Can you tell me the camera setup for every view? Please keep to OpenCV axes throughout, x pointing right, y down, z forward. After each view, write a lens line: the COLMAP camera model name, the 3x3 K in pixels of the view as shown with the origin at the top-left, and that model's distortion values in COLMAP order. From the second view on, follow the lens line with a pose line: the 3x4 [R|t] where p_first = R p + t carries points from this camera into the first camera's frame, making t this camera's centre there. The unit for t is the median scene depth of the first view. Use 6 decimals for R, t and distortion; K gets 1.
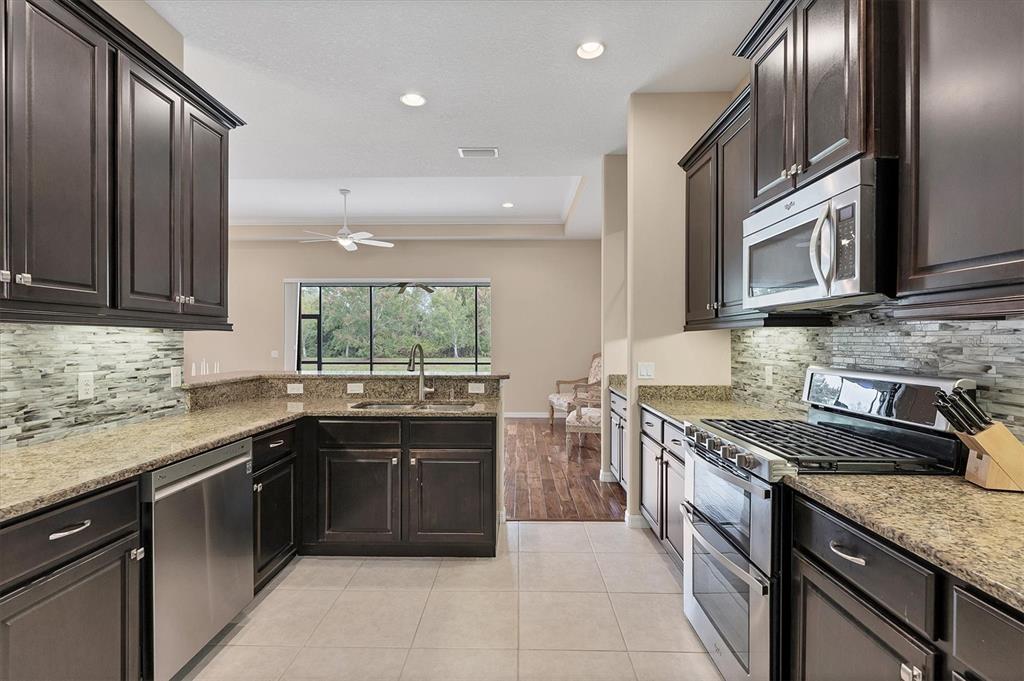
lens RADIAL K [[474.7, 0, 510.2], [0, 474.7, 341.6], [0, 0, 1]] dist [-0.001461, -0.000130]
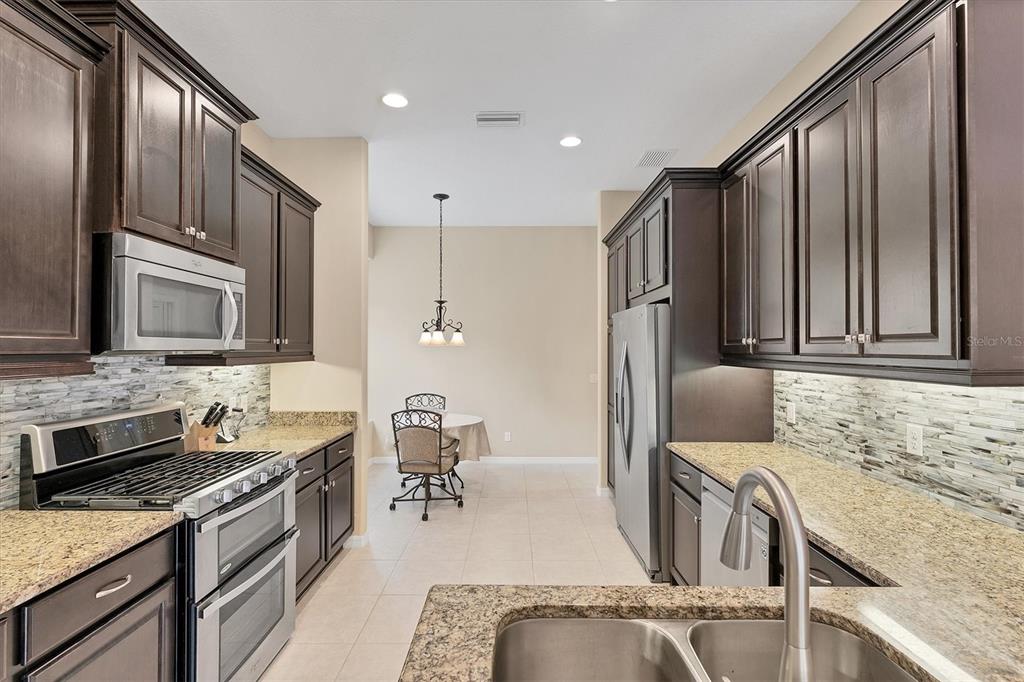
lens RADIAL K [[474.7, 0, 511.4], [0, 474.7, 344.0], [0, 0, 1]] dist [-0.001461, -0.000130]
pose [[-0.999939, -0.001339, -0.010931, -0.134313], [-0.001259, 0.999973, -0.007290, -0.082886], [0.010941, -0.007276, -0.999914, 1.985775]]
